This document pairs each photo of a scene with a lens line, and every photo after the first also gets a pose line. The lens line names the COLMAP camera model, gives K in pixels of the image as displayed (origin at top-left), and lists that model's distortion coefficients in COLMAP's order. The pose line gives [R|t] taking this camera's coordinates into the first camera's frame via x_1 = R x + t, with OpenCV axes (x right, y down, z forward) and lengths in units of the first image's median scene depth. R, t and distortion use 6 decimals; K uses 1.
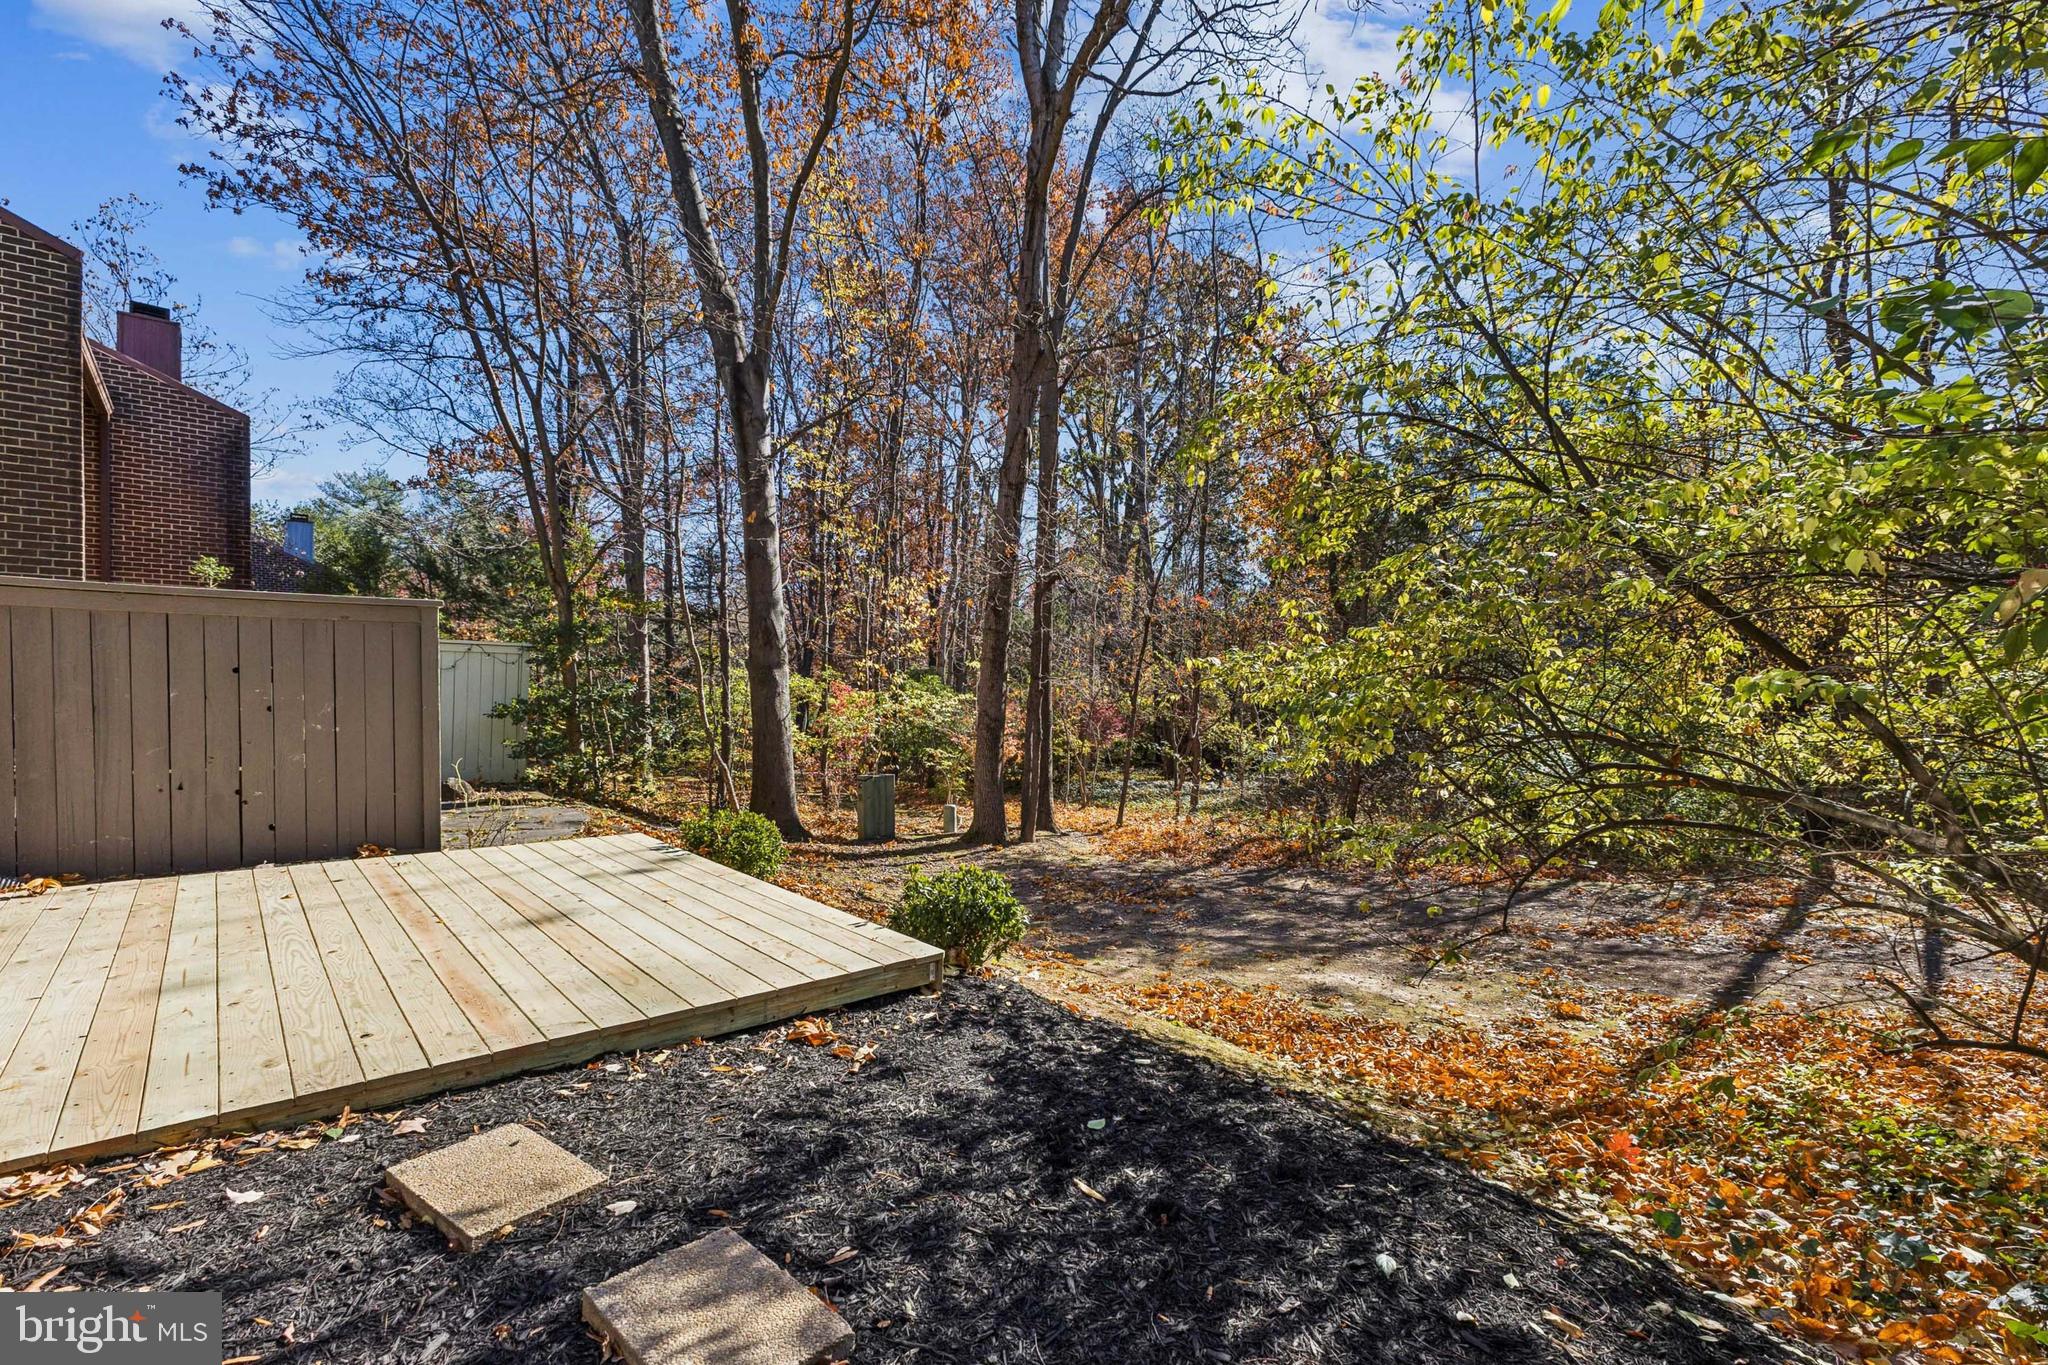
lens RADIAL K [[883.9, 0, 1011.2], [0, 883.9, 680.3], [0, 0, 1]] dist [0.011539, -0.004715]
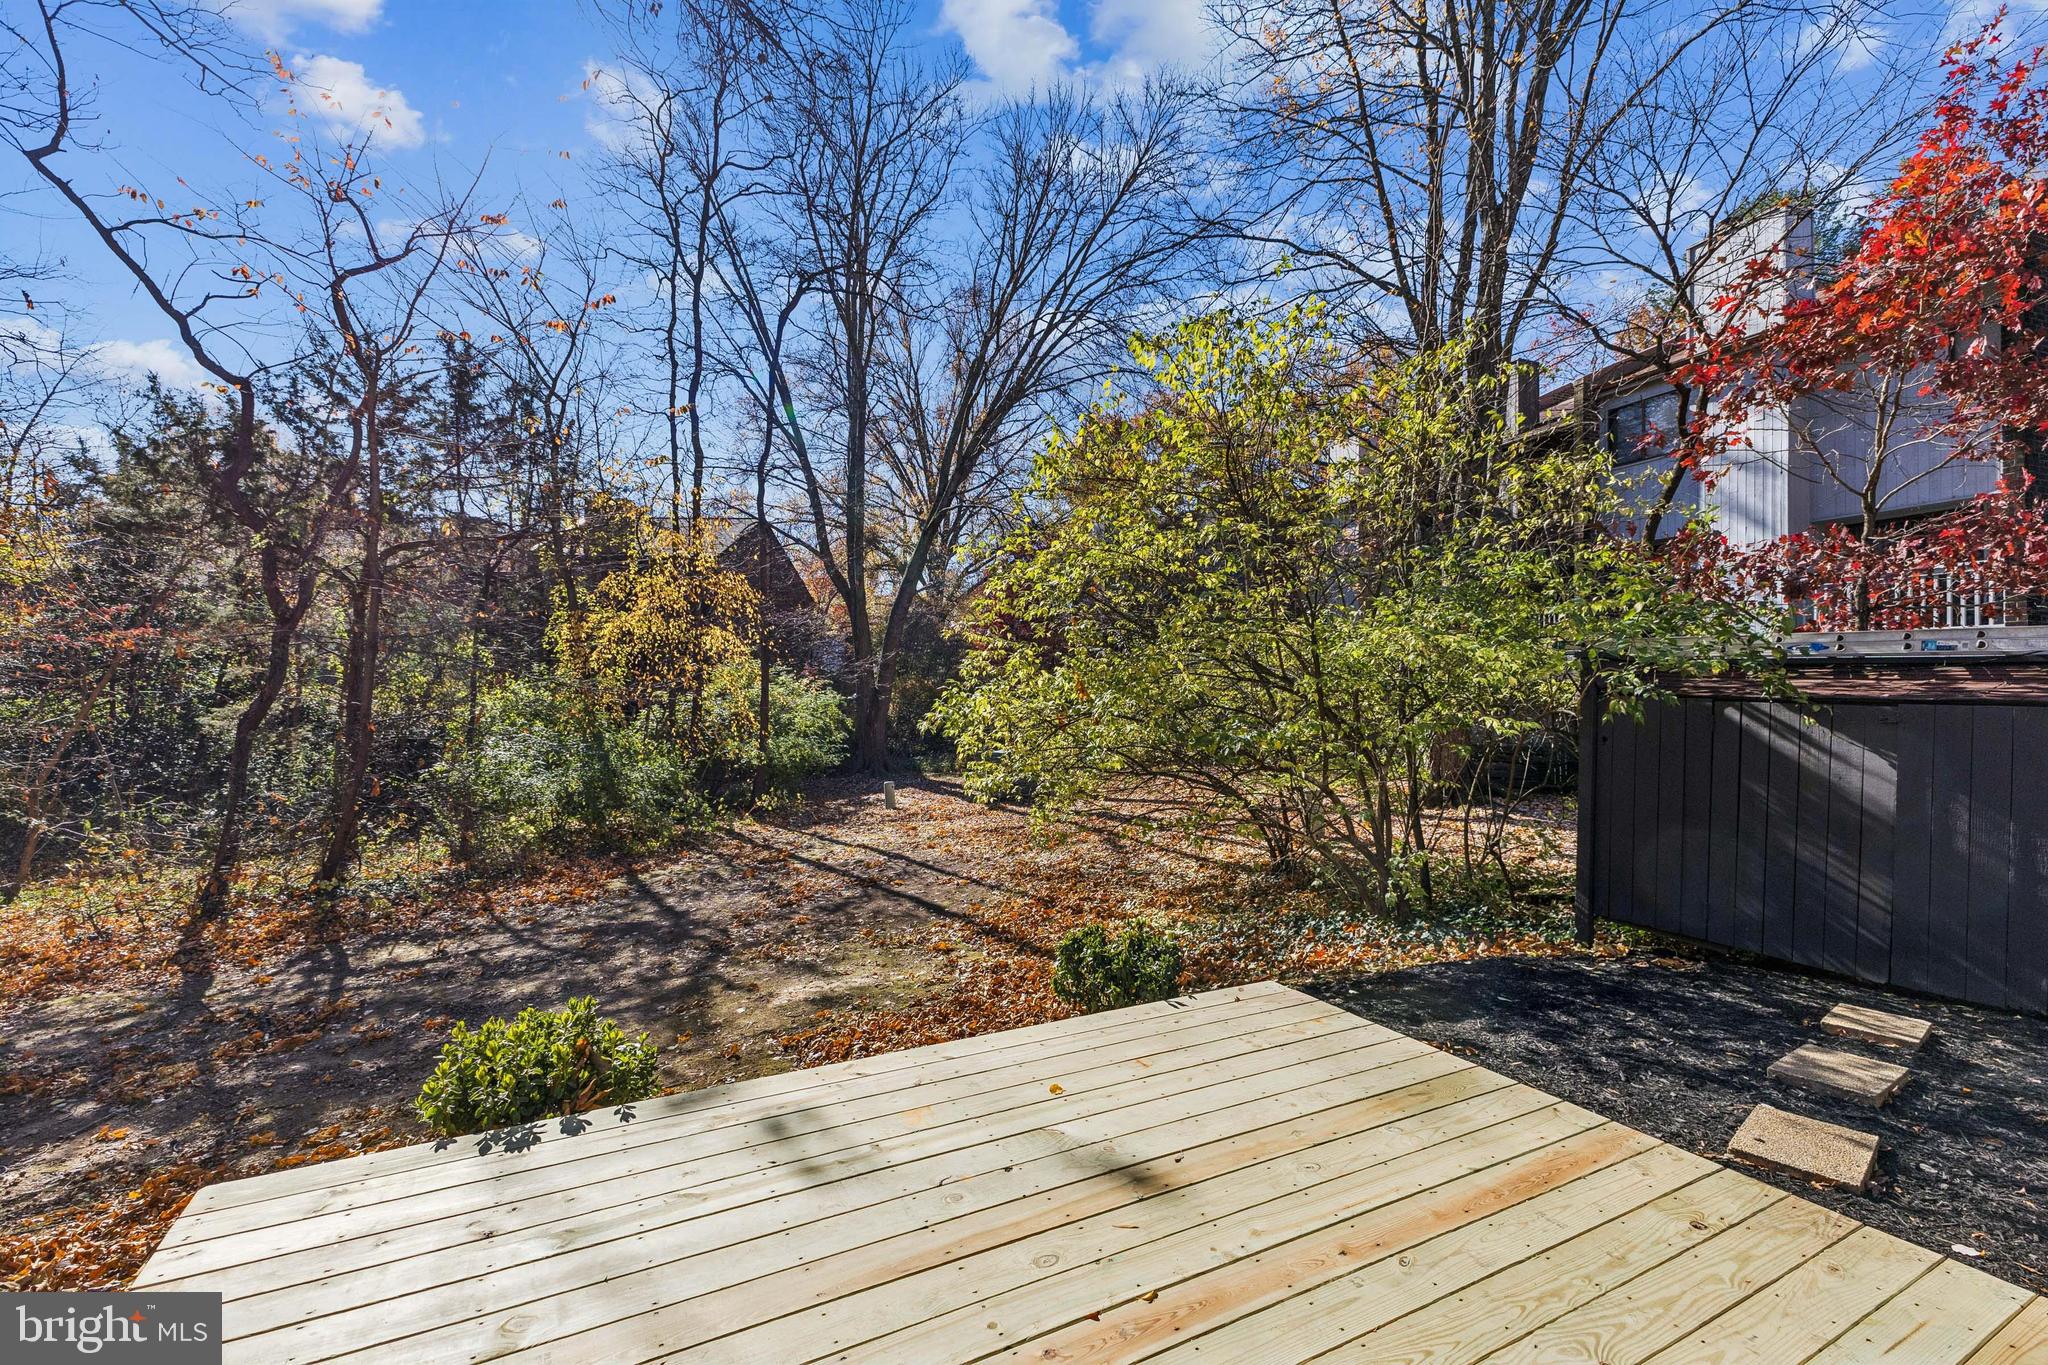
lens RADIAL K [[883.9, 0, 1012.2], [0, 883.9, 689.4], [0, 0, 1]] dist [0.011539, -0.004715]
pose [[0.252691, -0.007881, 0.967515, -0.536746], [-0.000058, 0.999967, 0.008161, -0.028190], [-0.967547, -0.002119, 0.252682, 0.454635]]
